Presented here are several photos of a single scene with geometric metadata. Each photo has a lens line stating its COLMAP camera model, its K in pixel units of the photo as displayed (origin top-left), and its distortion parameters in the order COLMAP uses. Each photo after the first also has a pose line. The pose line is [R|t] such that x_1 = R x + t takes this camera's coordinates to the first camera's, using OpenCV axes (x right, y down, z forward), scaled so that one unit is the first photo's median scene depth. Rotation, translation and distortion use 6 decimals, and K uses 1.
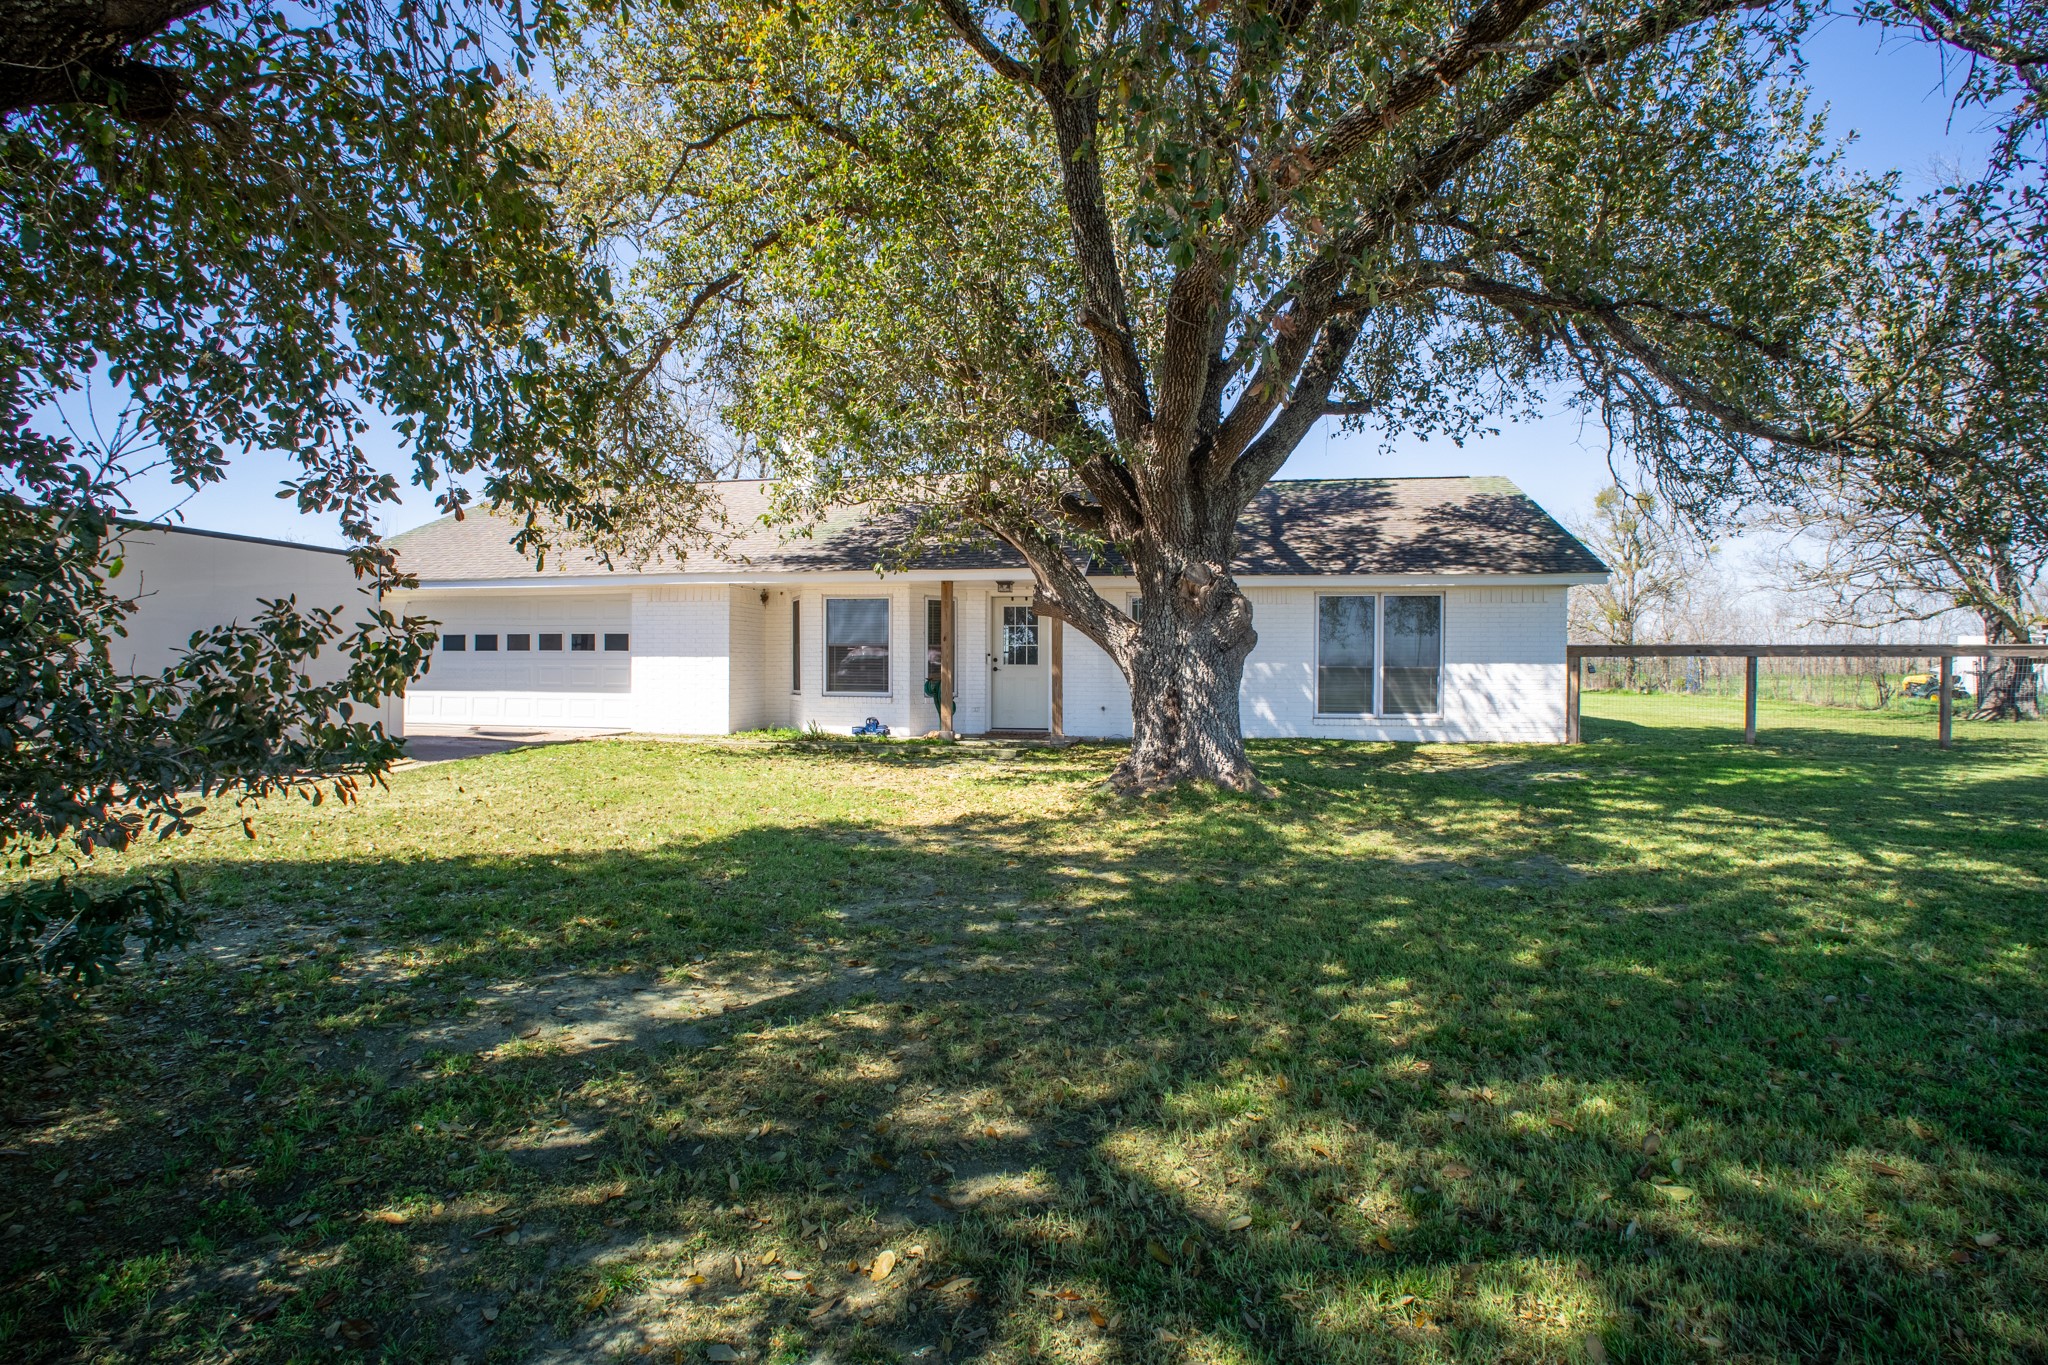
lens RADIAL K [[1021.8, 0, 1024.0], [0, 1021.8, 682.5], [0, 0, 1]] dist [-0.052542, 0.000084]
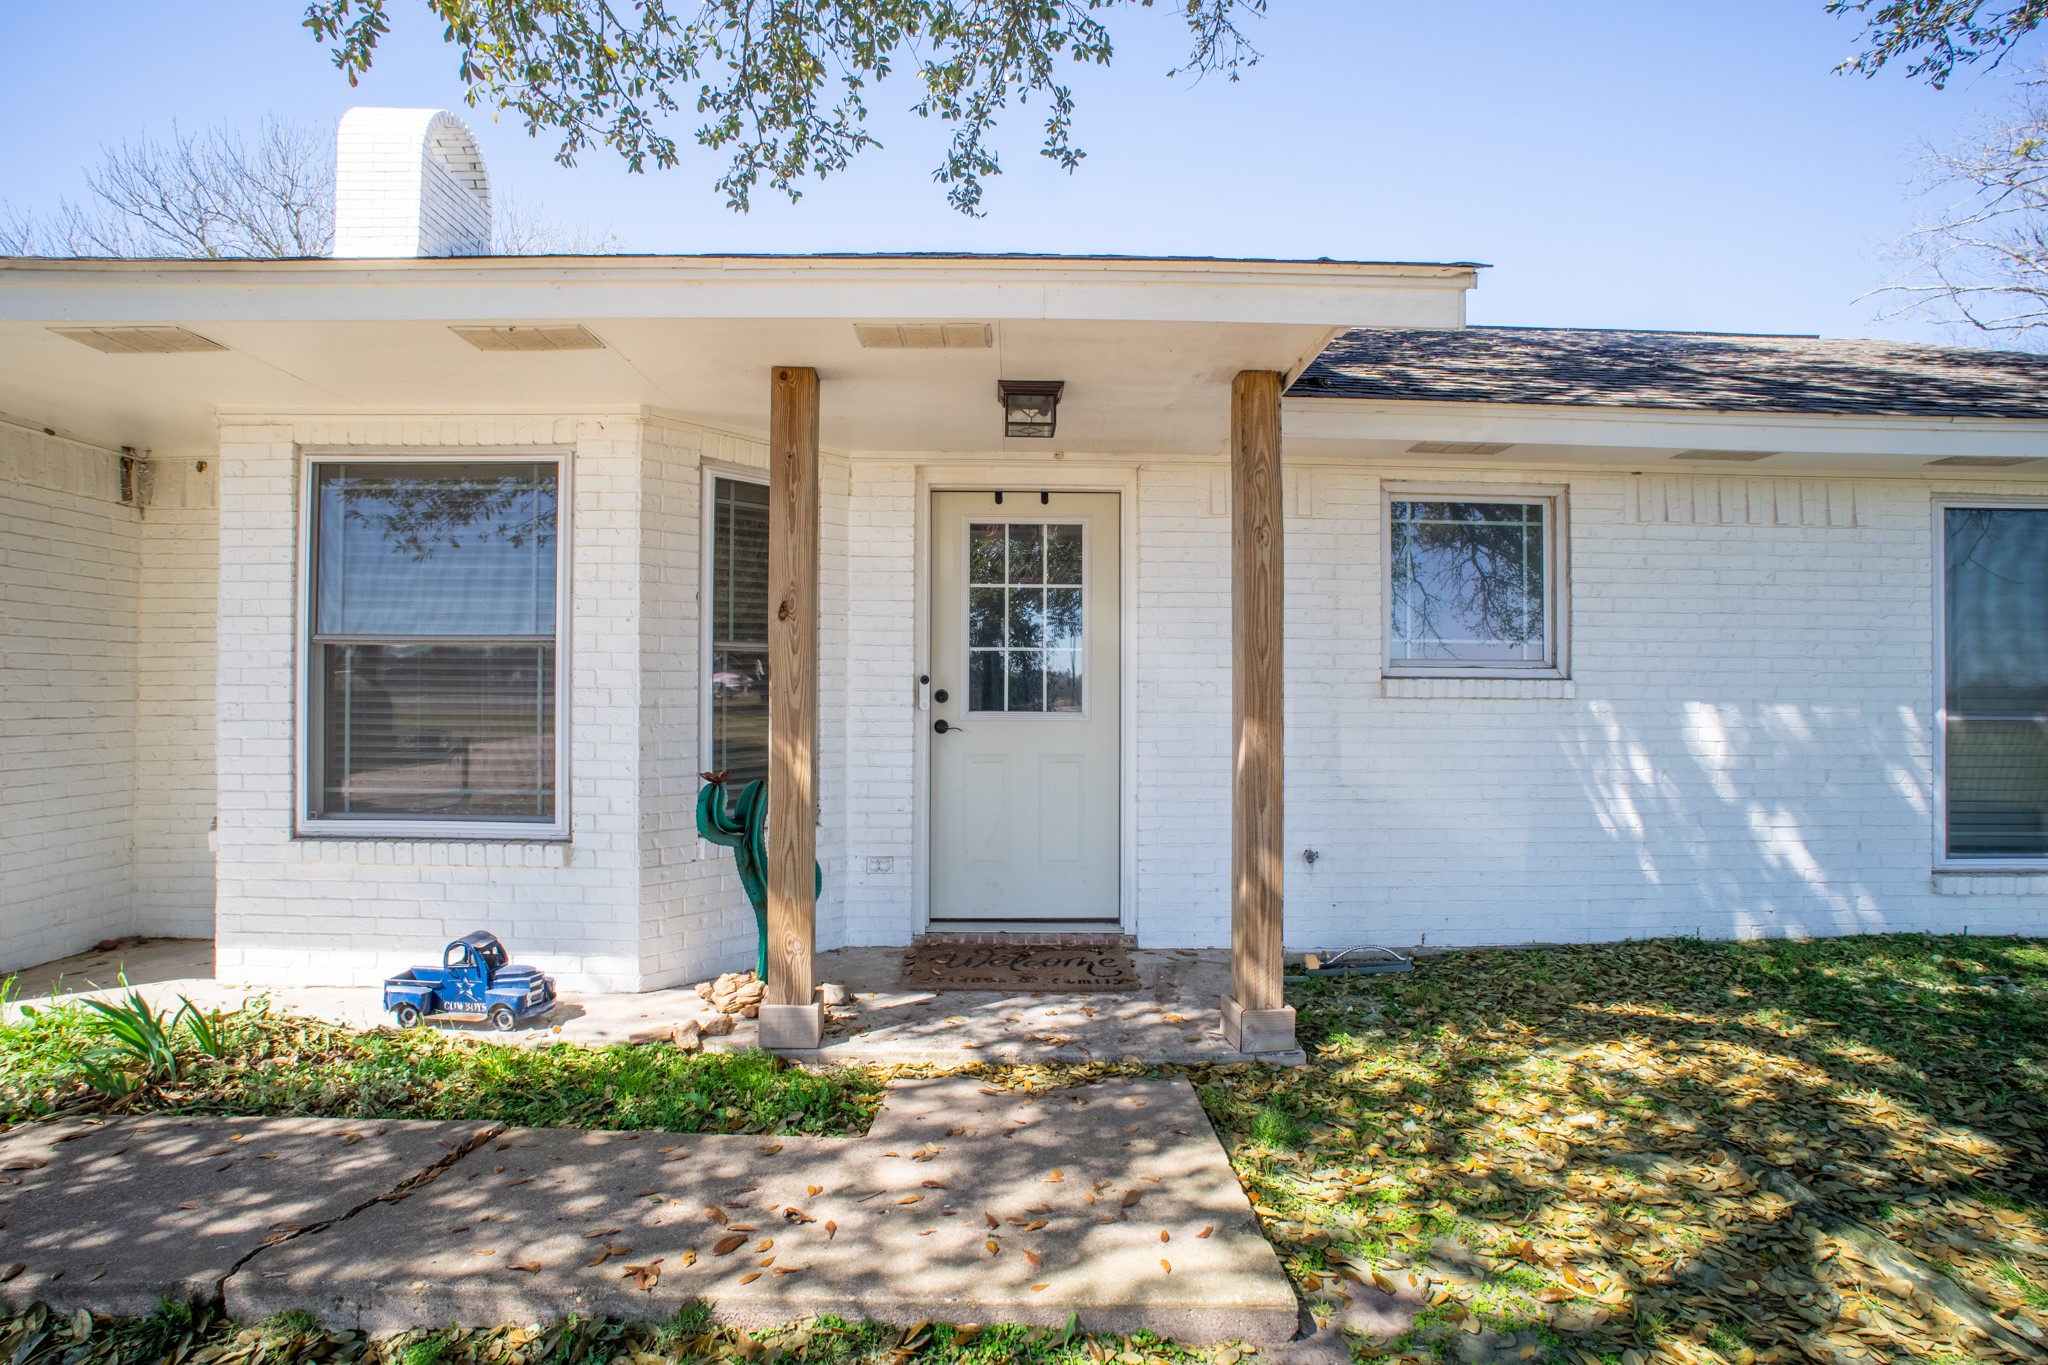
lens RADIAL K [[1021.8, 0, 1024.0], [0, 1021.8, 682.5], [0, 0, 1]] dist [-0.052542, 0.000084]
pose [[0.982405, -0.003544, 0.186730, -0.066838], [0.006336, 0.999877, -0.014356, -0.022414], [-0.186656, 0.015287, 0.982306, 0.756913]]
